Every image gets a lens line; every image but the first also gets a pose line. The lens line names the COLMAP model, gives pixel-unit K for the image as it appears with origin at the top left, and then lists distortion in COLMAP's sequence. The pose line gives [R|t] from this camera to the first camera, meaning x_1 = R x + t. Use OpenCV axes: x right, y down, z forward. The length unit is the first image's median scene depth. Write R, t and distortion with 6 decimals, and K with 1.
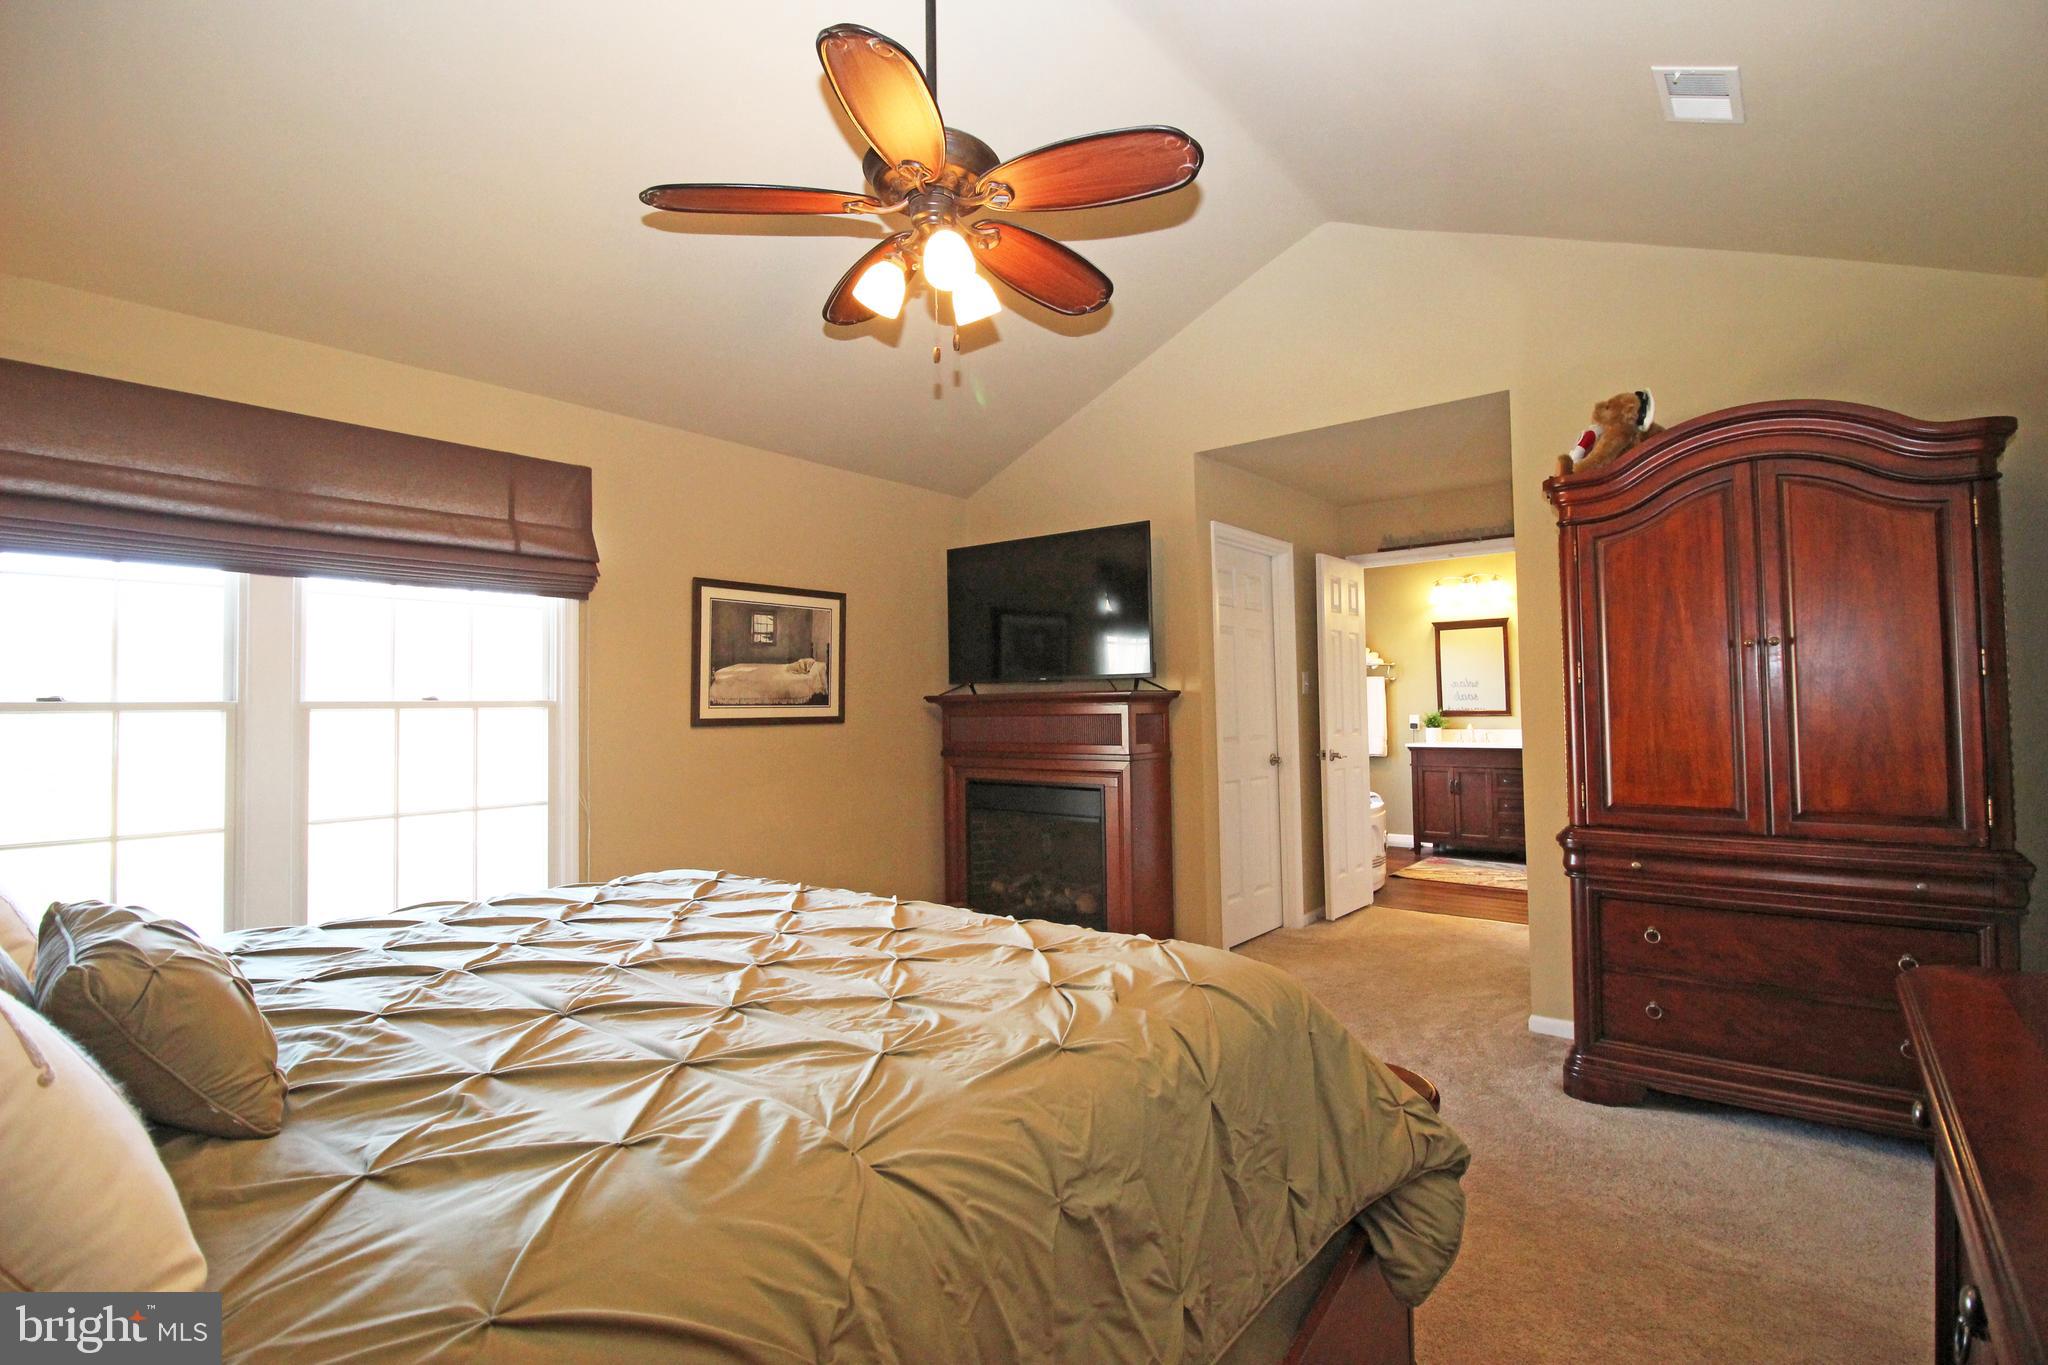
lens RADIAL K [[949.7, 0, 1050.8], [0, 949.7, 672.8], [0, 0, 1]] dist [0.002536, -0.013865]
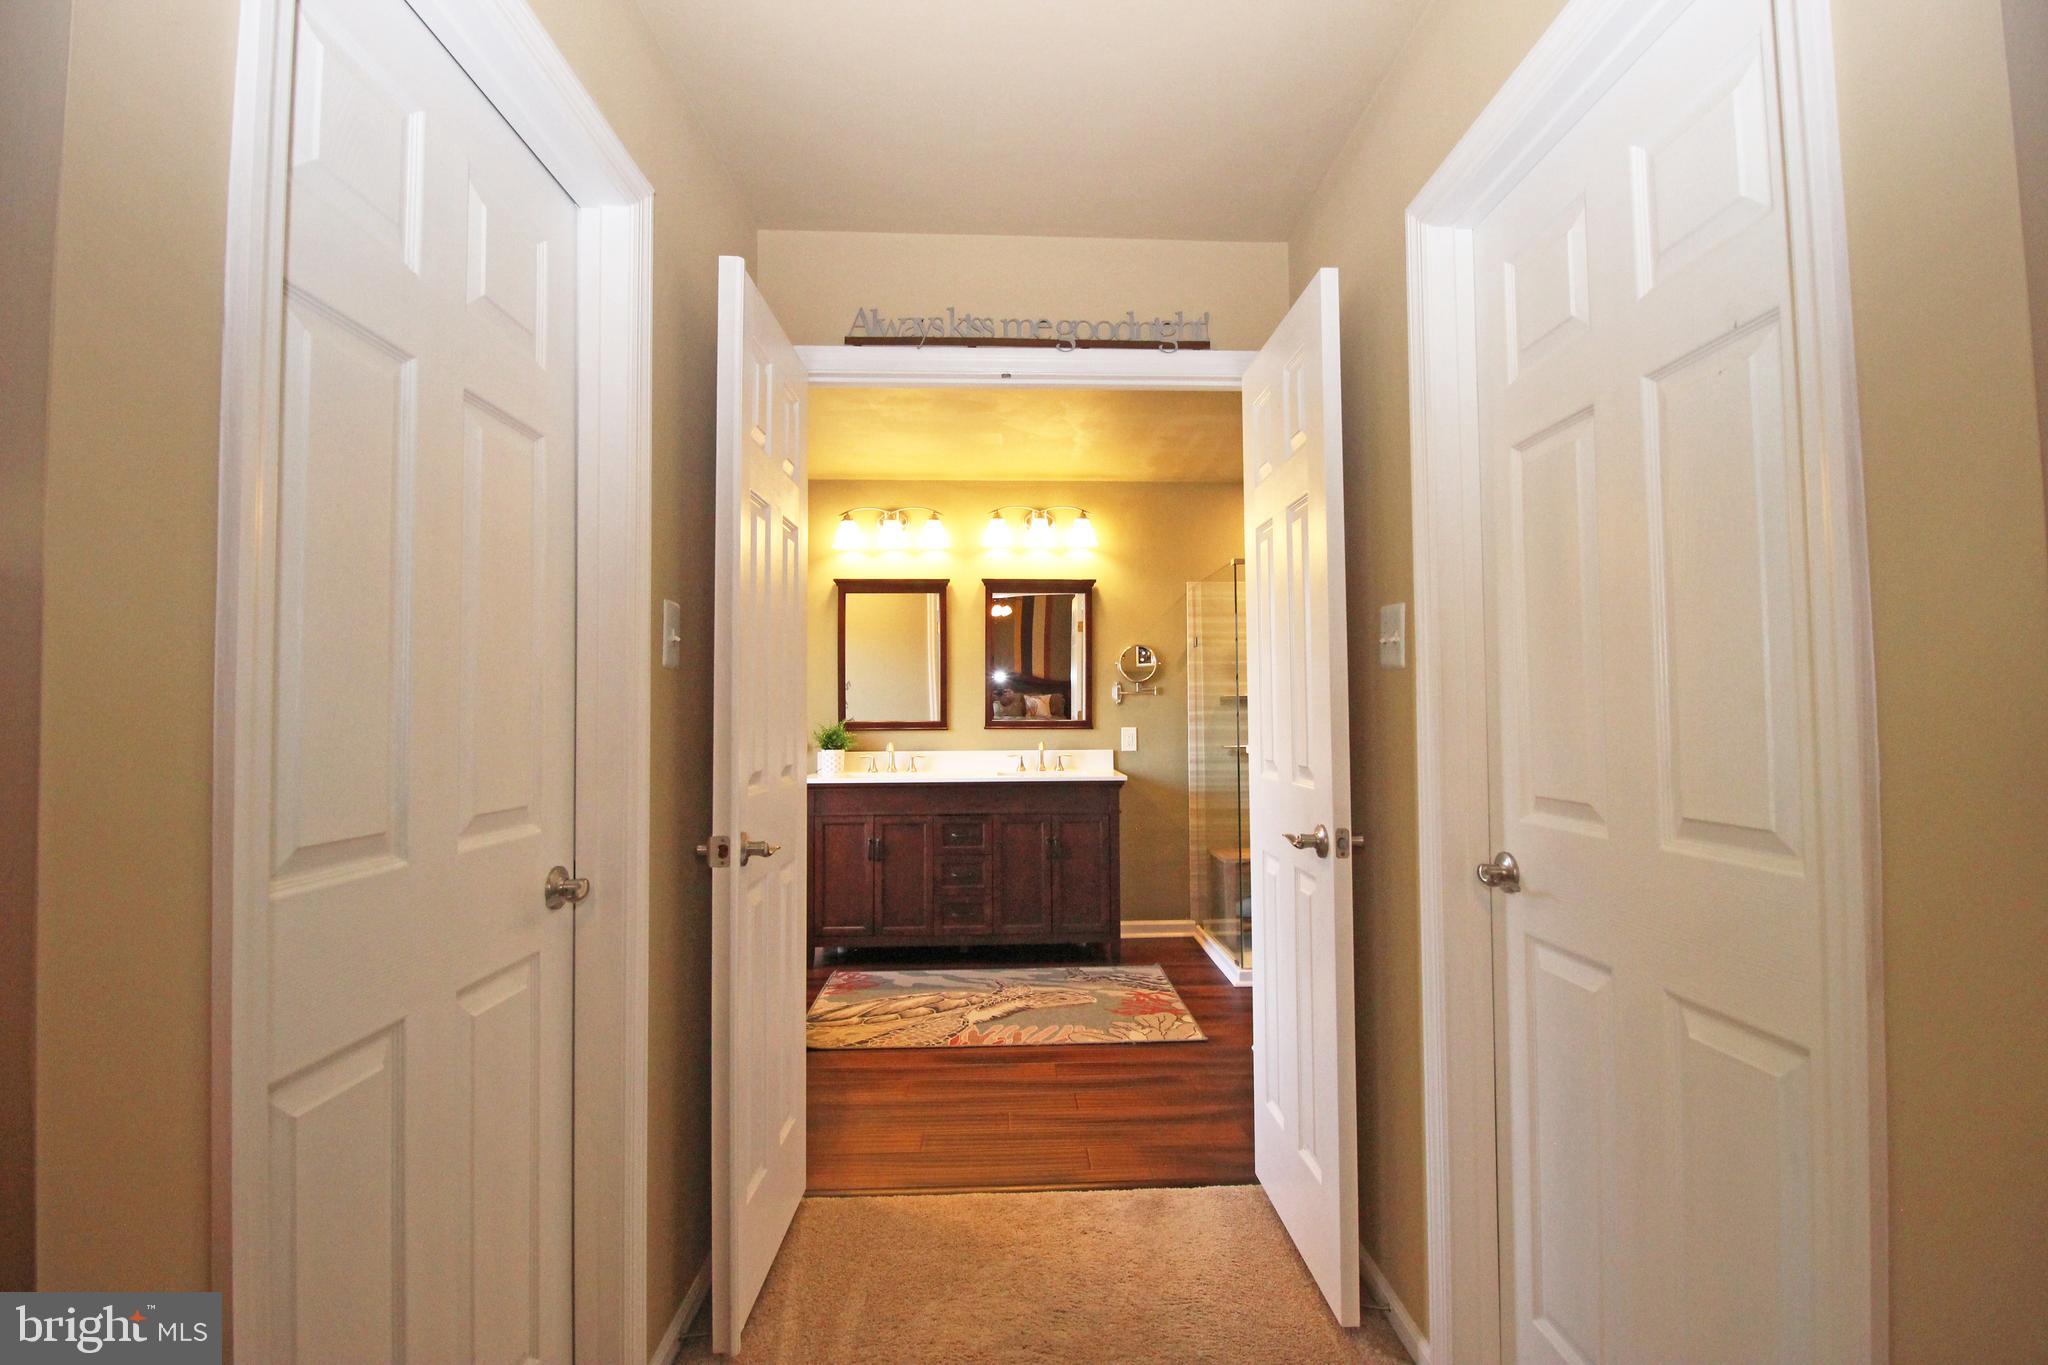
lens RADIAL K [[949.7, 0, 1050.8], [0, 949.7, 672.8], [0, 0, 1]] dist [0.002536, -0.013865]
pose [[0.747423, 0.036417, 0.663349, 0.102940], [-0.027143, 0.999337, -0.024280, 0.019863], [-0.663793, 0.000142, 0.747916, 0.462441]]
